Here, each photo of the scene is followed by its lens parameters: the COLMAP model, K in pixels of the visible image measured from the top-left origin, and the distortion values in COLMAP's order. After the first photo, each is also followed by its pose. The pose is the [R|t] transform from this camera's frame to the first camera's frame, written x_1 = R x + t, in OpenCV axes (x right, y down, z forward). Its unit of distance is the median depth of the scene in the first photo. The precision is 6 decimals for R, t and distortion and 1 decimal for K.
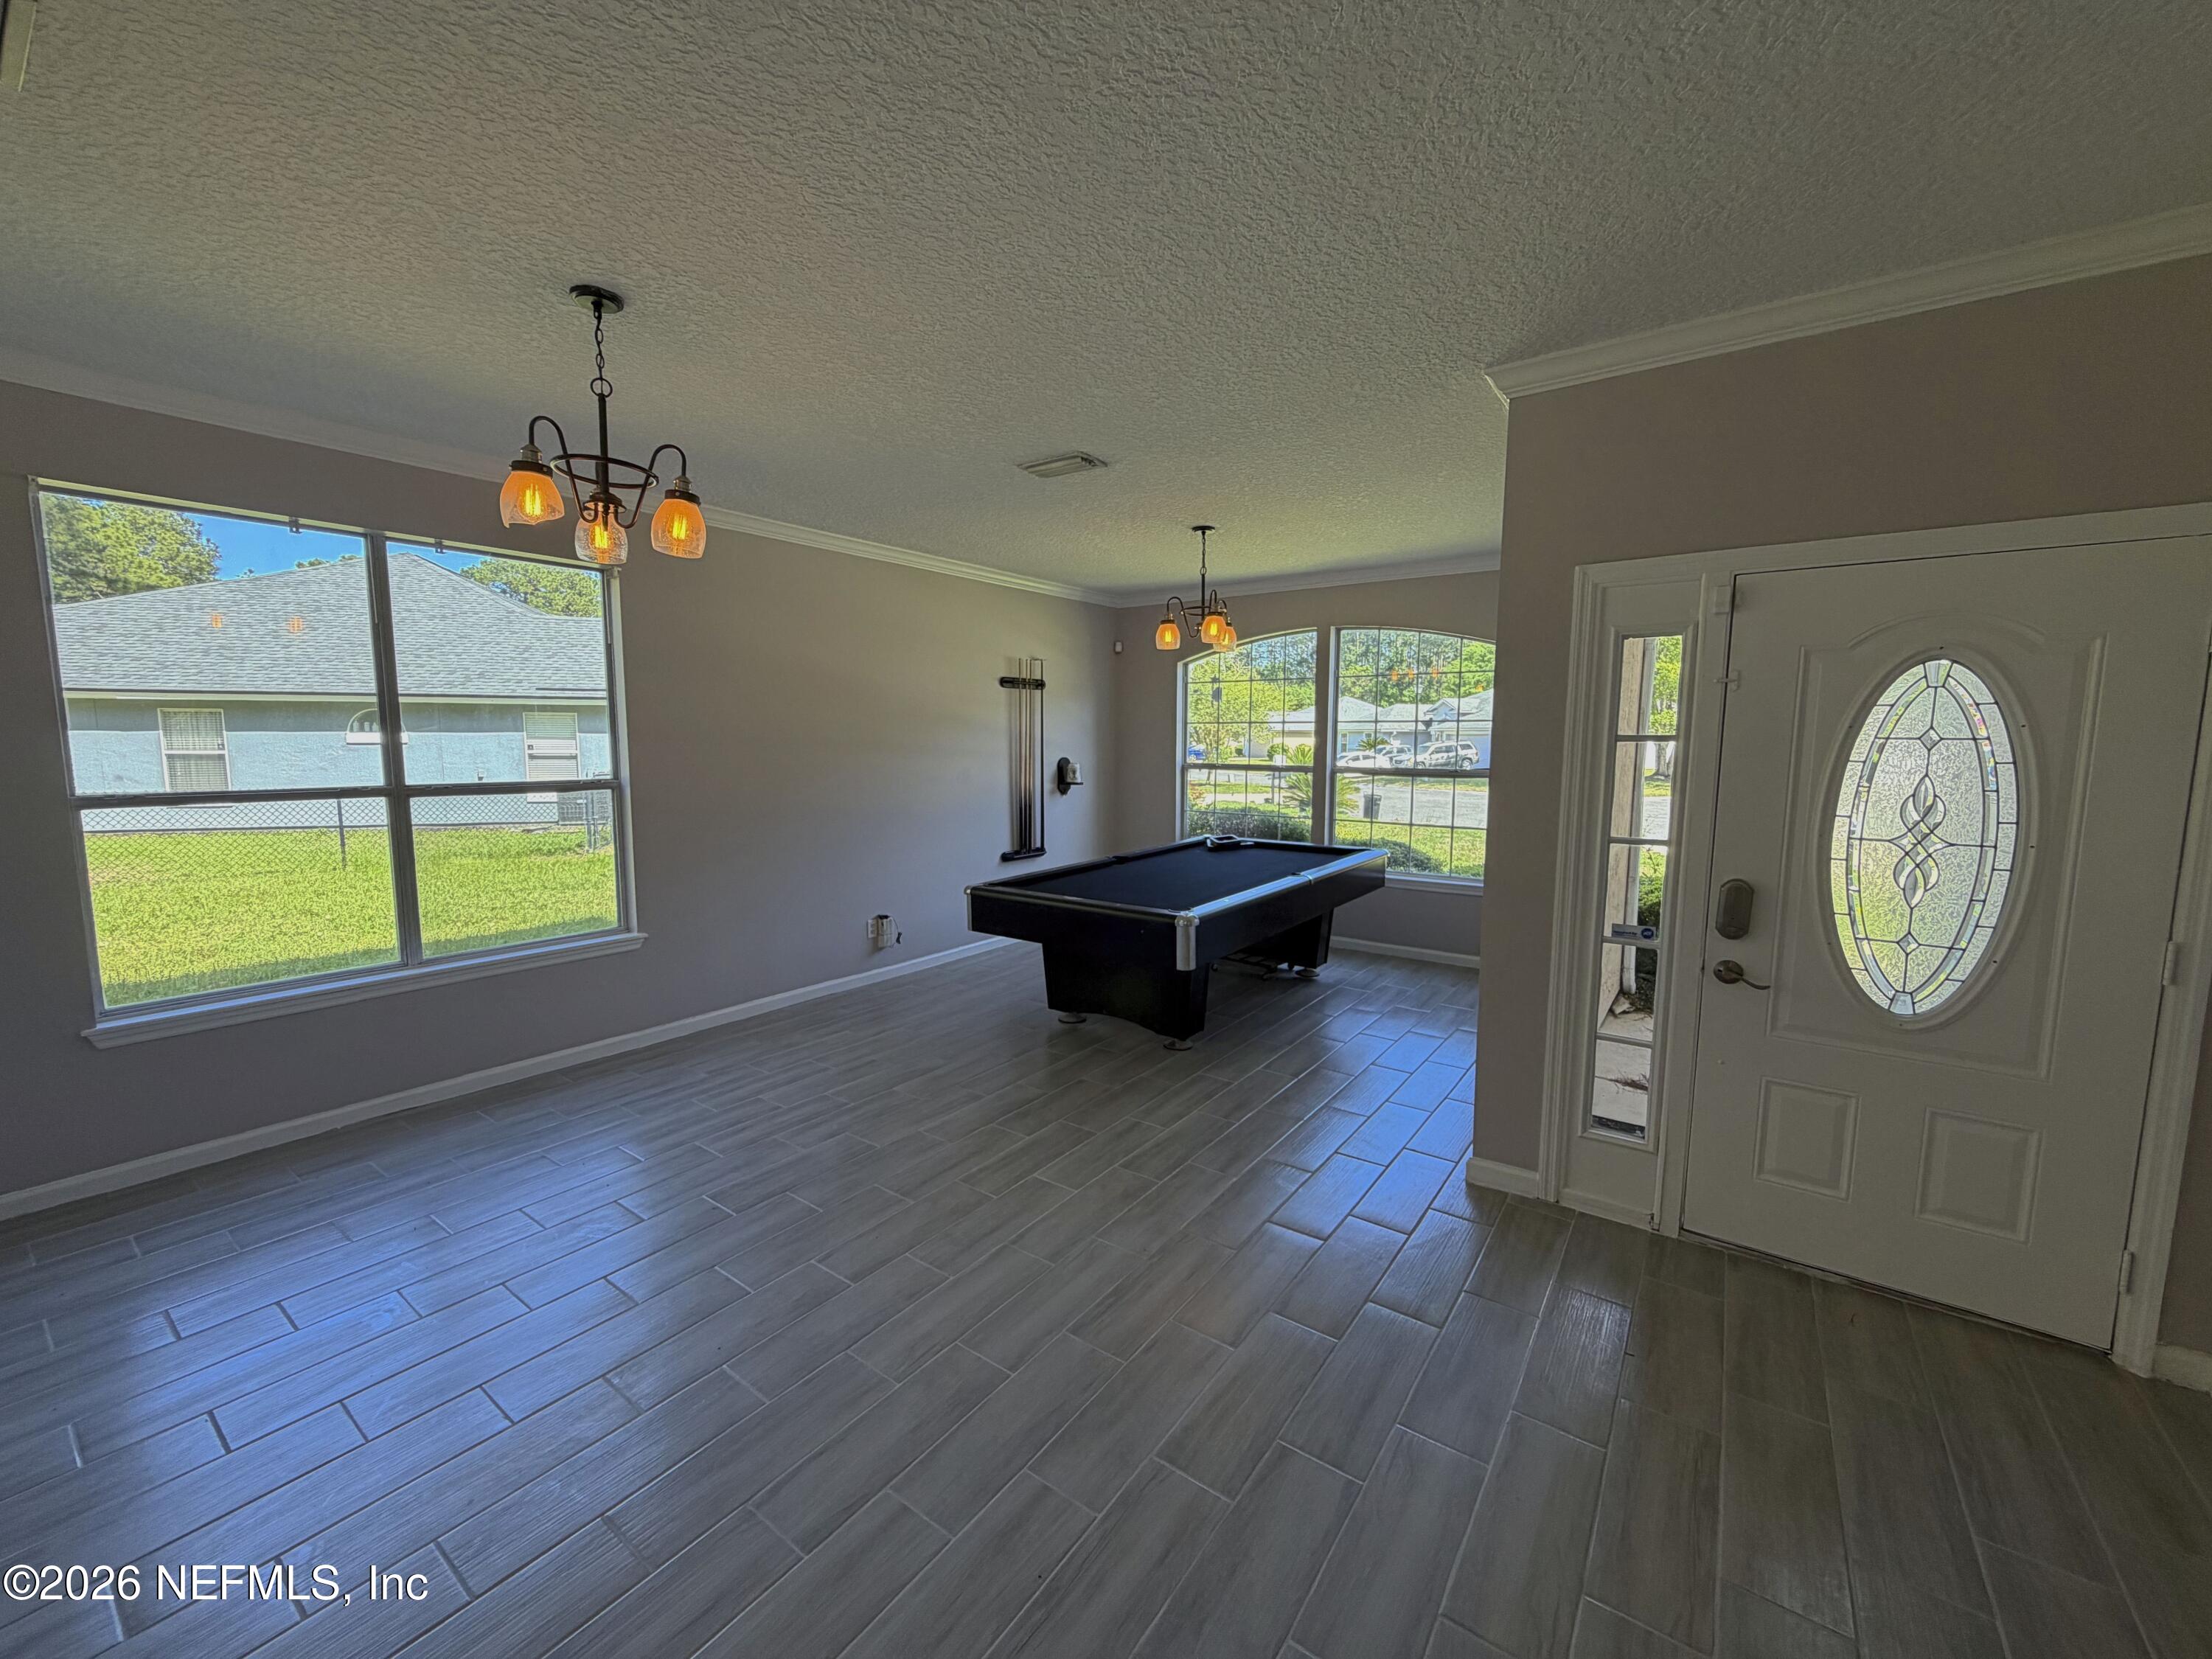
lens RADIAL K [[878.5, 0, 1092.5], [0, 878.5, 830.7], [0, 0, 1]] dist [0.000108, -0.000284]
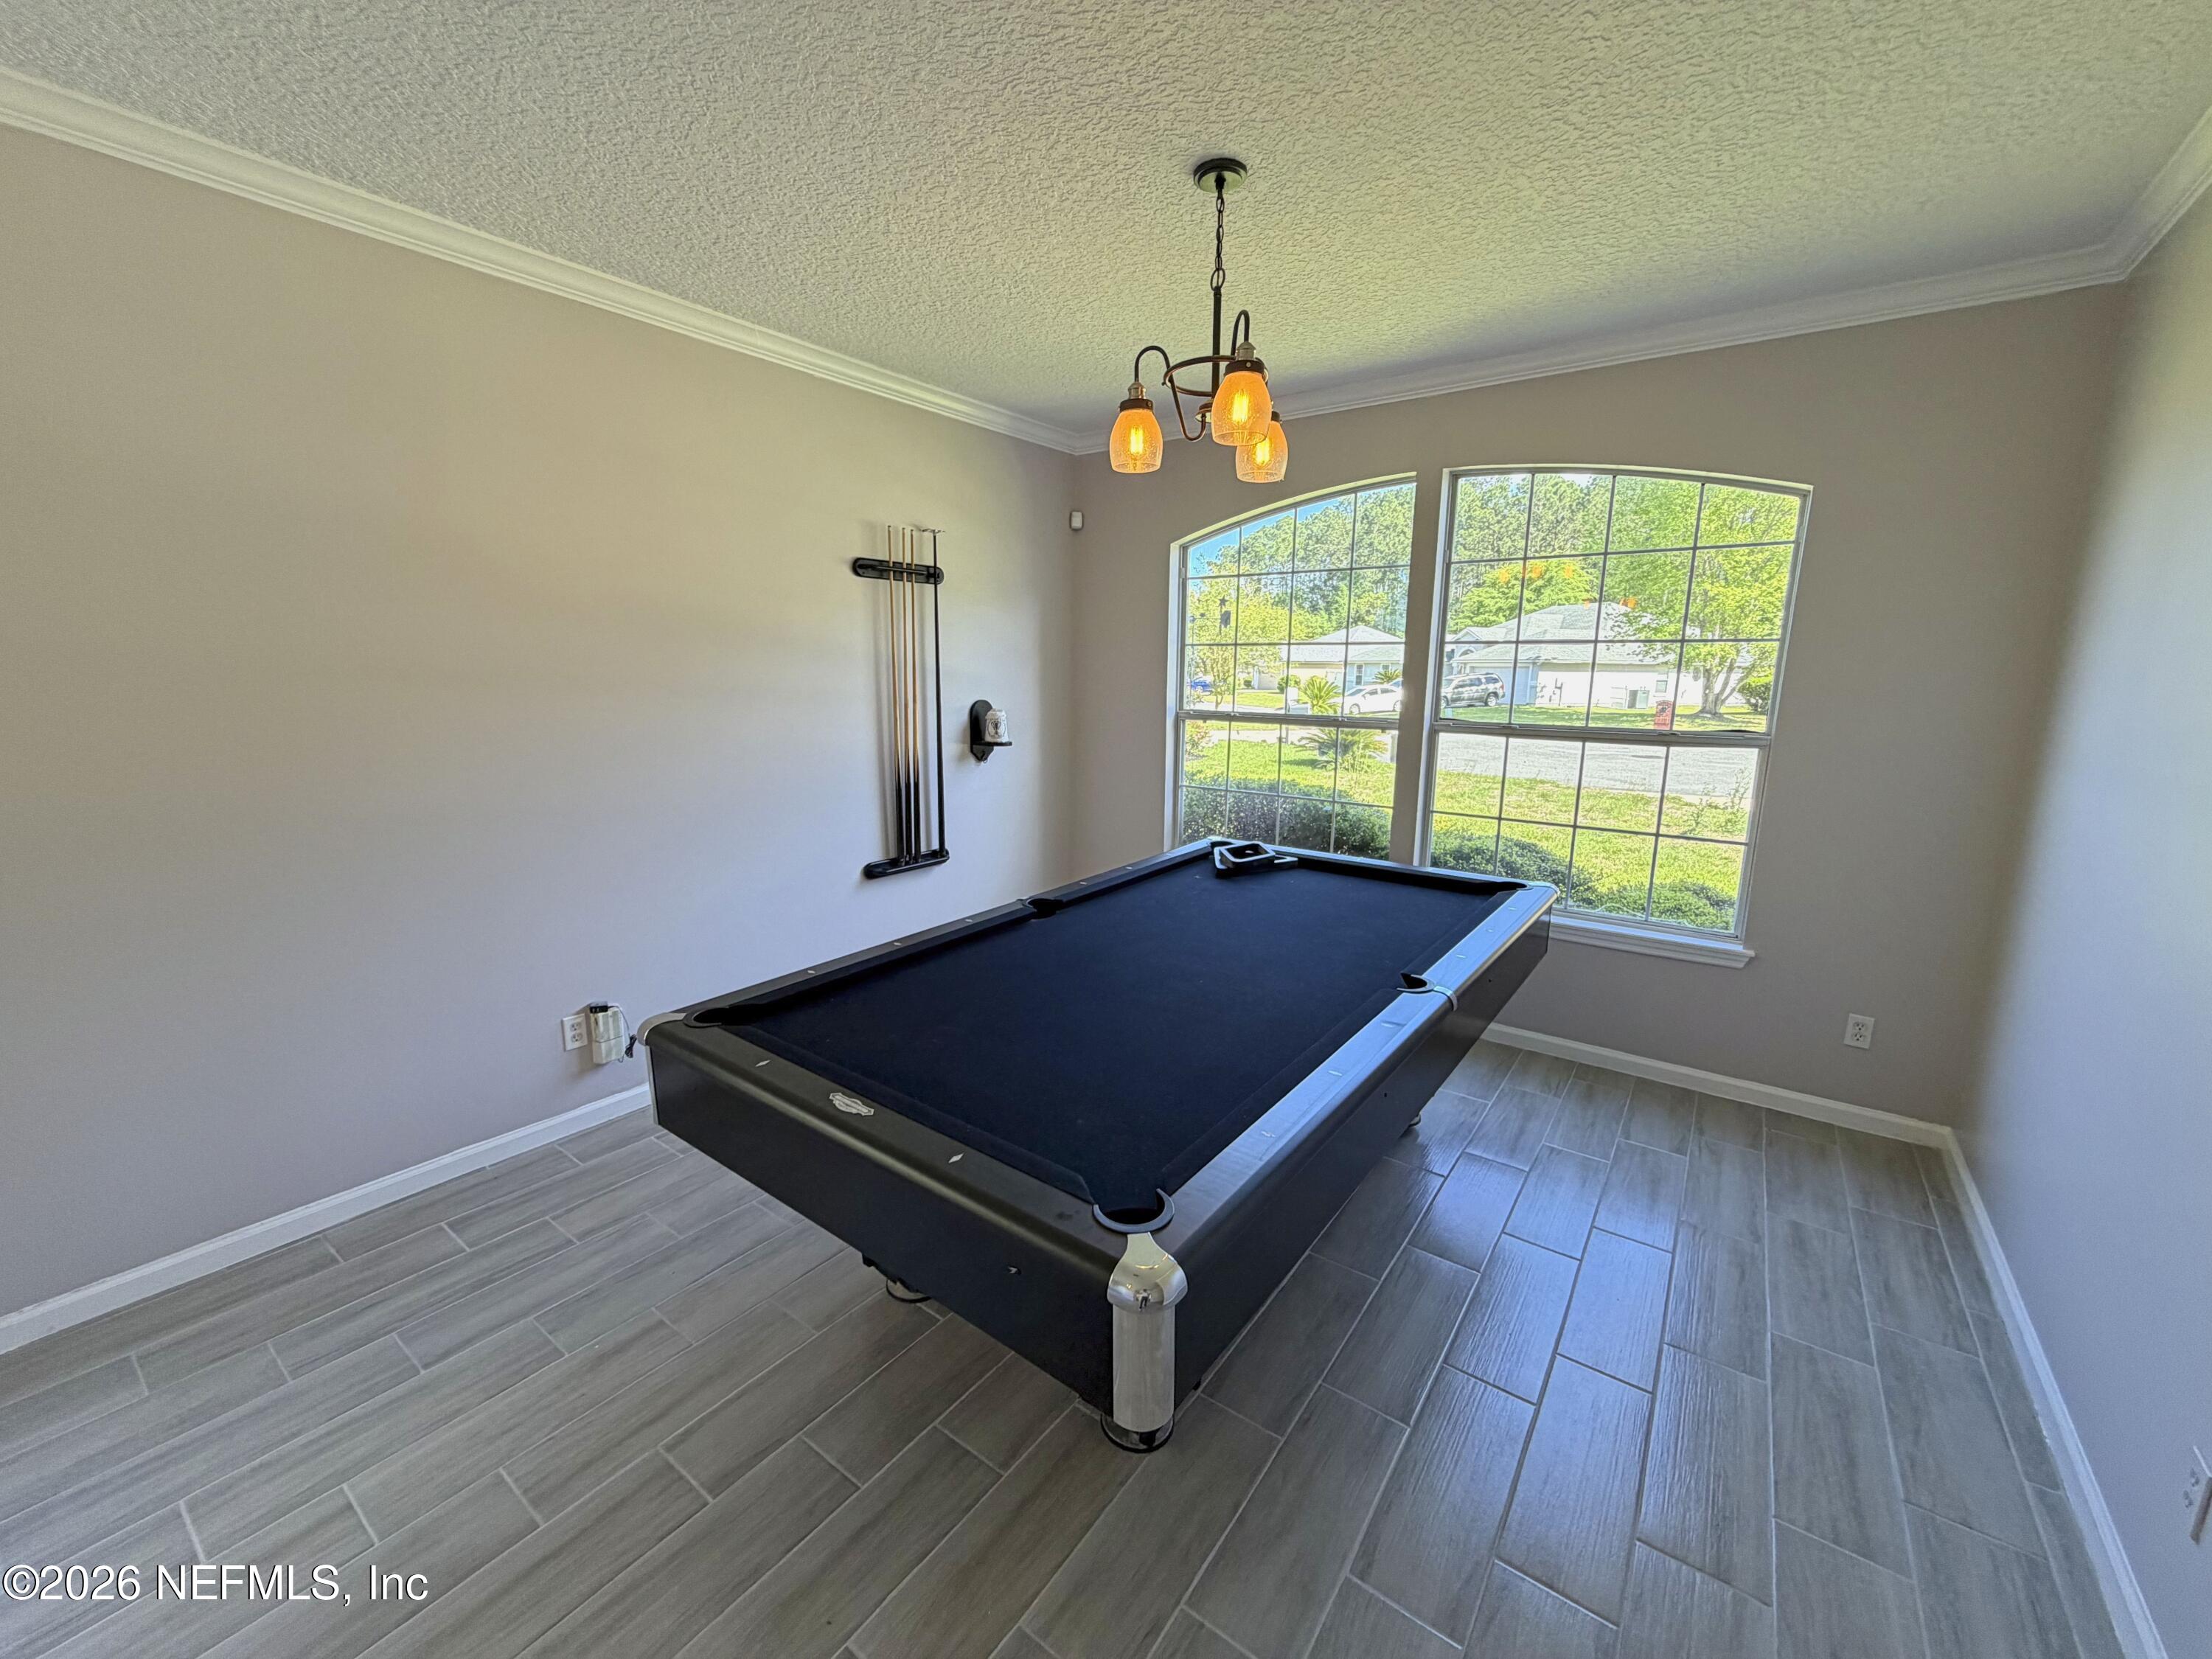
lens RADIAL K [[878.5, 0, 1096.4], [0, 878.5, 825.1], [0, 0, 1]] dist [0.000108, -0.000284]
pose [[0.999969, 0.007882, -0.000214, 0.051227], [-0.007846, 0.997317, 0.072787, -0.044604], [0.000787, -0.072783, 0.997347, 0.410368]]
